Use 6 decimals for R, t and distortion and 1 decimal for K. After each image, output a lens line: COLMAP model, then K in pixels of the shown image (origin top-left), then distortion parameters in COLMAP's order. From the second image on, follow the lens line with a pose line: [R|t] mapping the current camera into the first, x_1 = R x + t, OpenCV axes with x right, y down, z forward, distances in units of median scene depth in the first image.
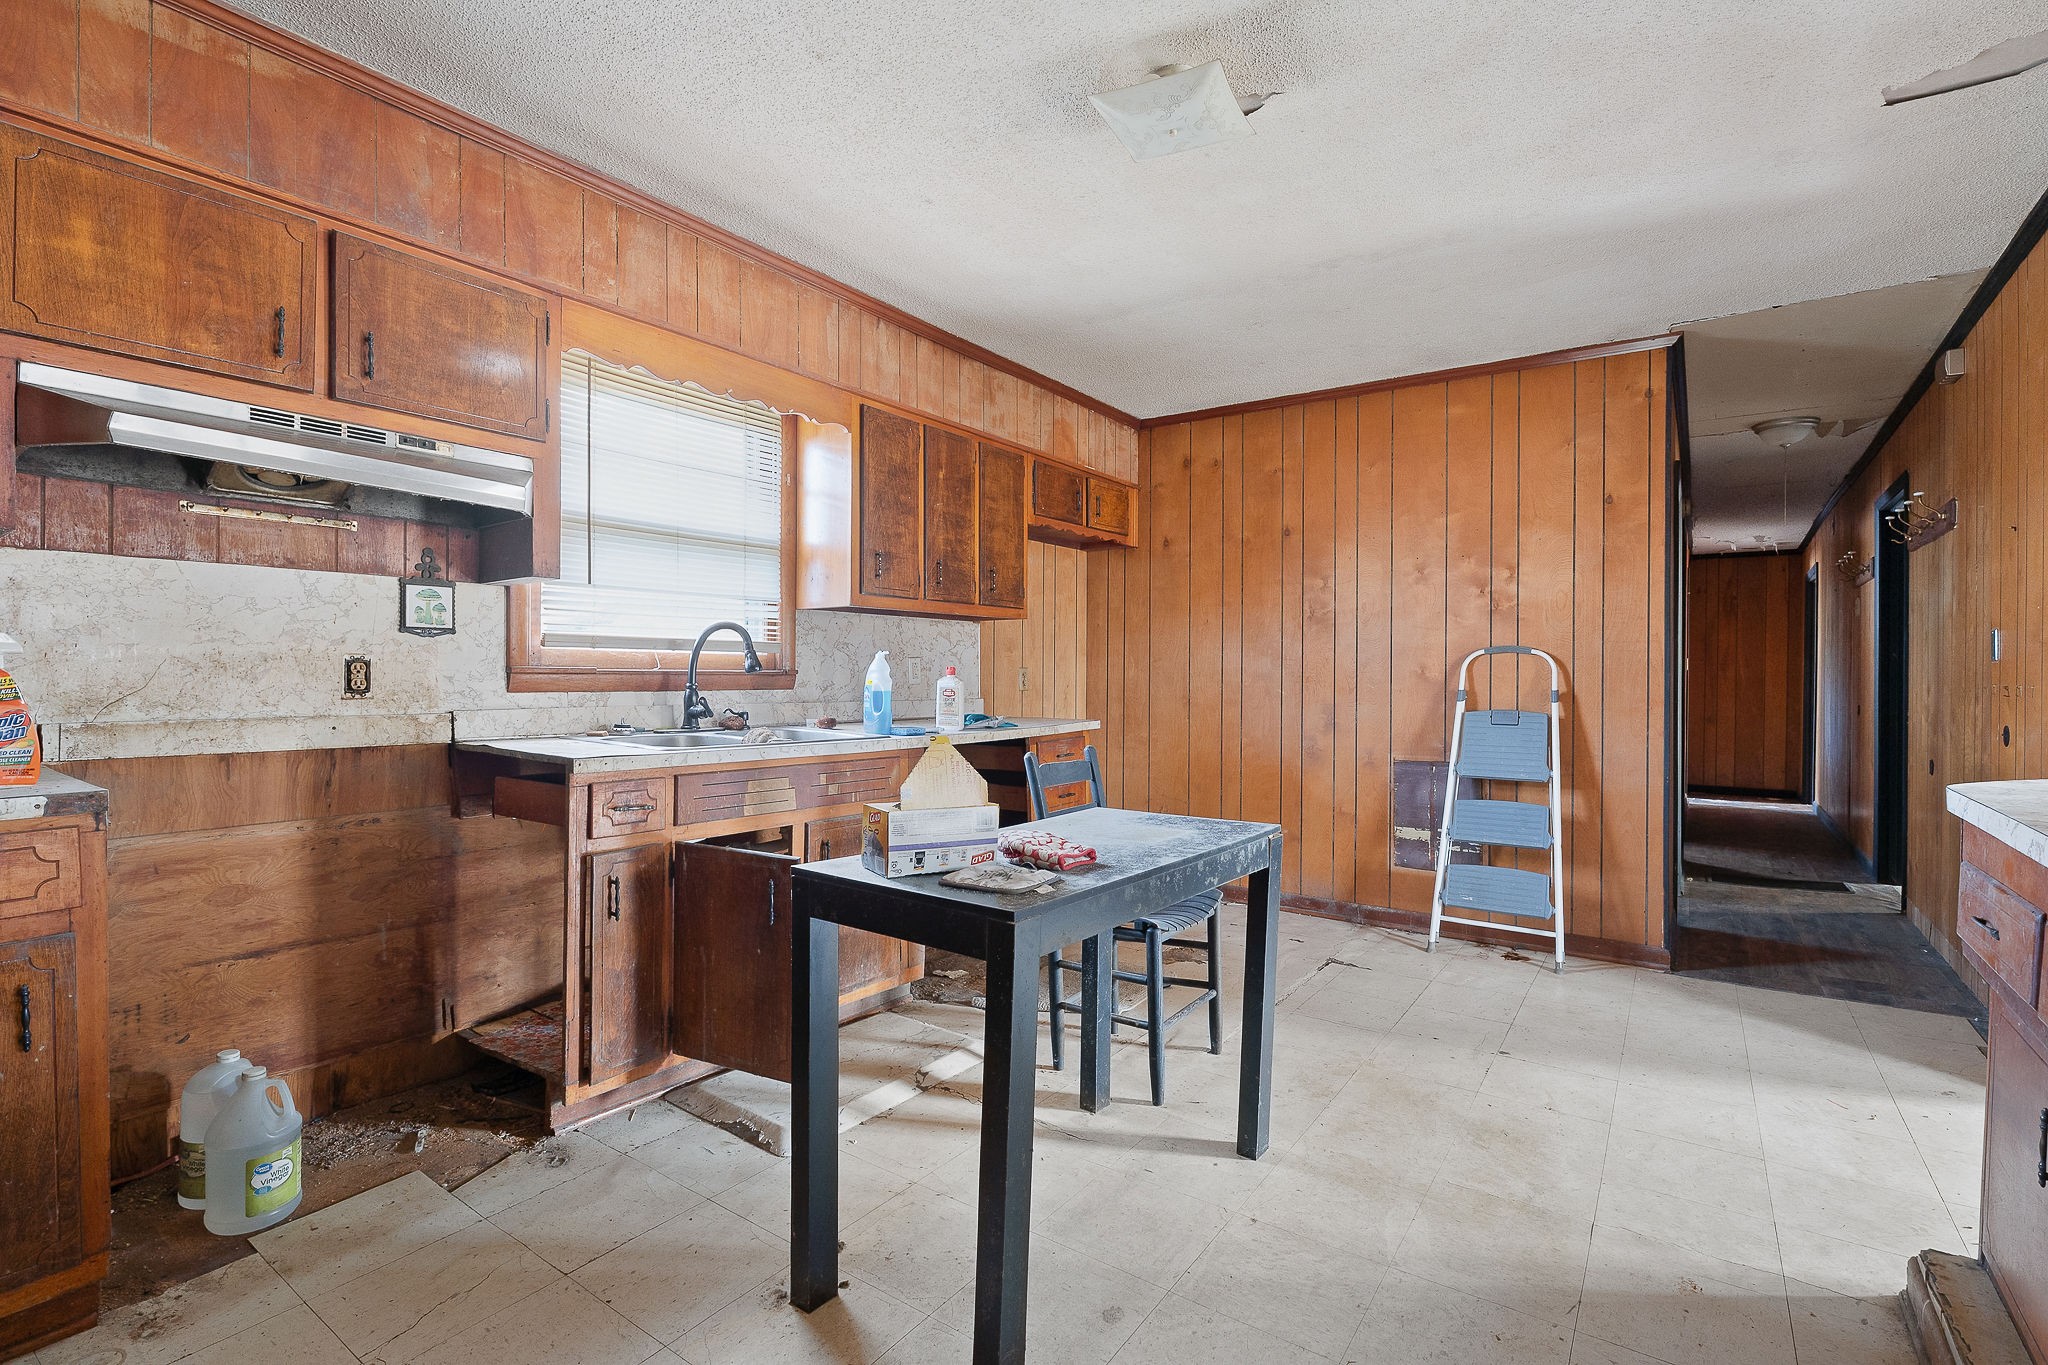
lens RADIAL K [[942.8, 0, 1029.1], [0, 942.8, 678.4], [0, 0, 1]] dist [-0.000575, -0.000061]
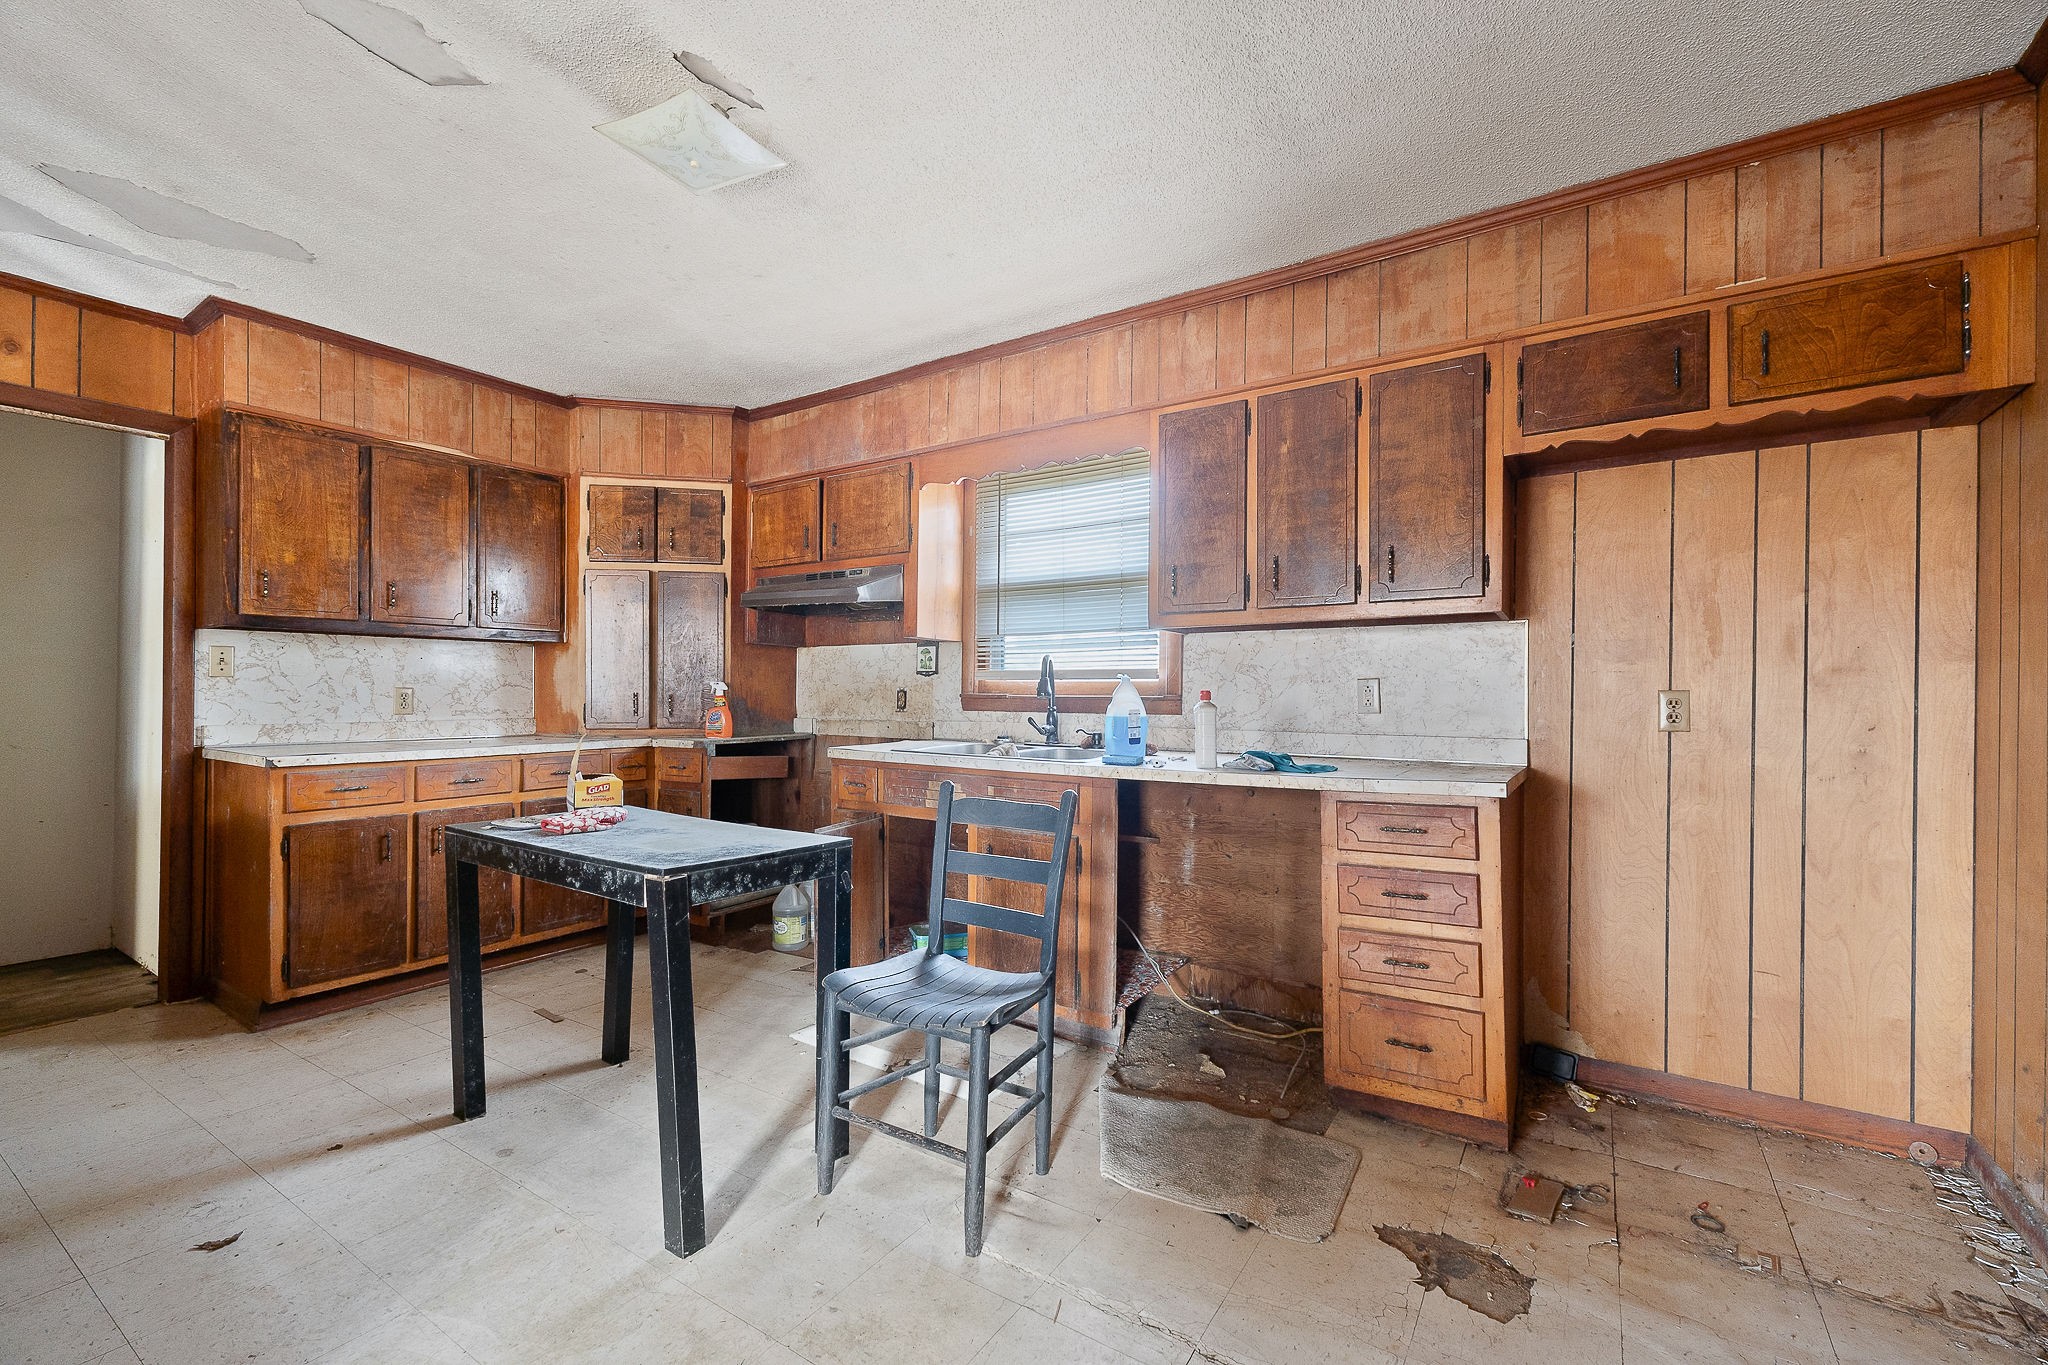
lens RADIAL K [[867.5, 0, 1031.0], [0, 867.5, 681.1], [0, 0, 1]] dist [-0.001719, 0.000204]
pose [[0.036591, -0.022664, -0.999073, 0.704173], [-0.010531, 0.999679, -0.023063, -0.001048], [0.999275, 0.011365, 0.036340, 0.857842]]
